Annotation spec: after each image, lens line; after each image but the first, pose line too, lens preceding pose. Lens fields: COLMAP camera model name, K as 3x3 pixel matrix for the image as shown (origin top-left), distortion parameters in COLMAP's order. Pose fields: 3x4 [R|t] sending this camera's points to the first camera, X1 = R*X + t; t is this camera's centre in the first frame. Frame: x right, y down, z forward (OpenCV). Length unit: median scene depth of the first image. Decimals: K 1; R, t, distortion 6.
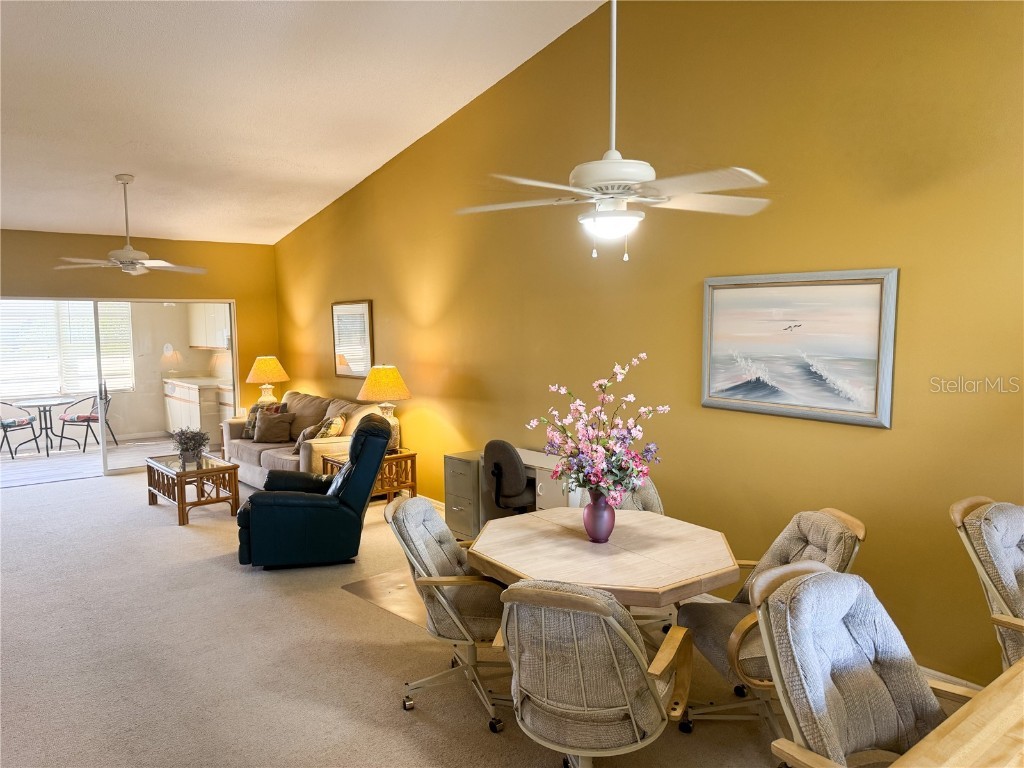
lens RADIAL K [[726.1, 0, 512.7], [0, 726.1, 389.9], [0, 0, 1]] dist [0.002018, -0.022778]
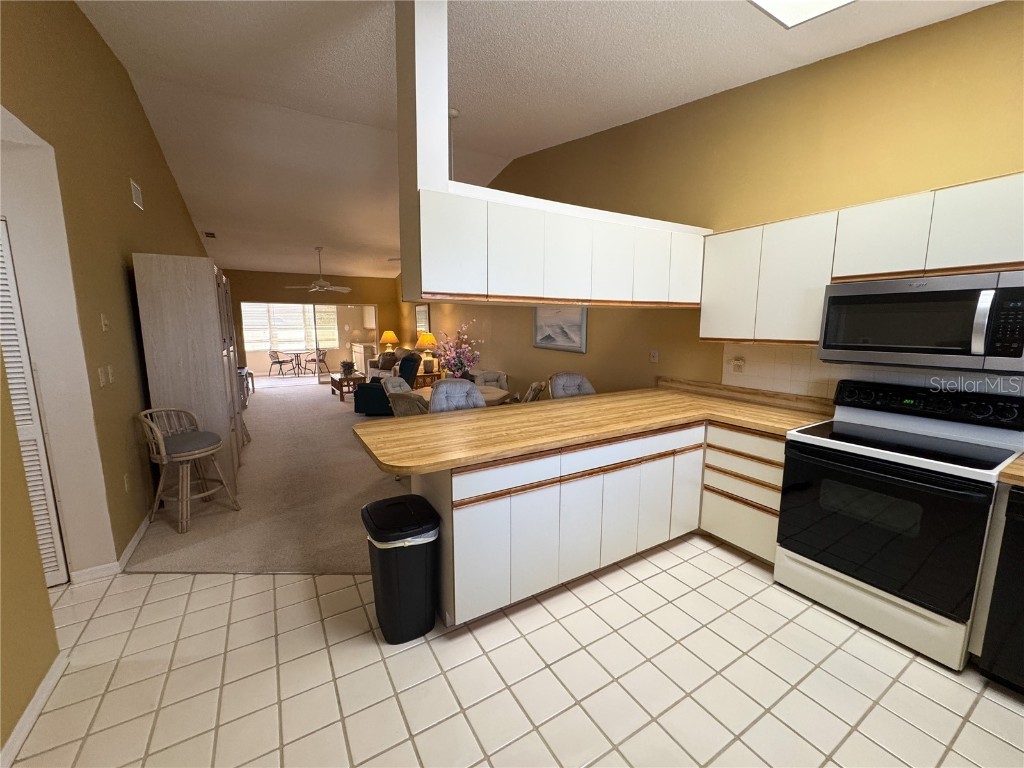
lens RADIAL K [[409.7, 0, 513.6], [0, 409.7, 383.2], [0, 0, 1]] dist [-0.002339, 0.000003]
pose [[0.990281, 0.029242, -0.135970, 0.209737], [-0.022023, 0.998282, 0.054301, 0.037111], [0.137324, -0.050779, 0.989224, -0.168505]]
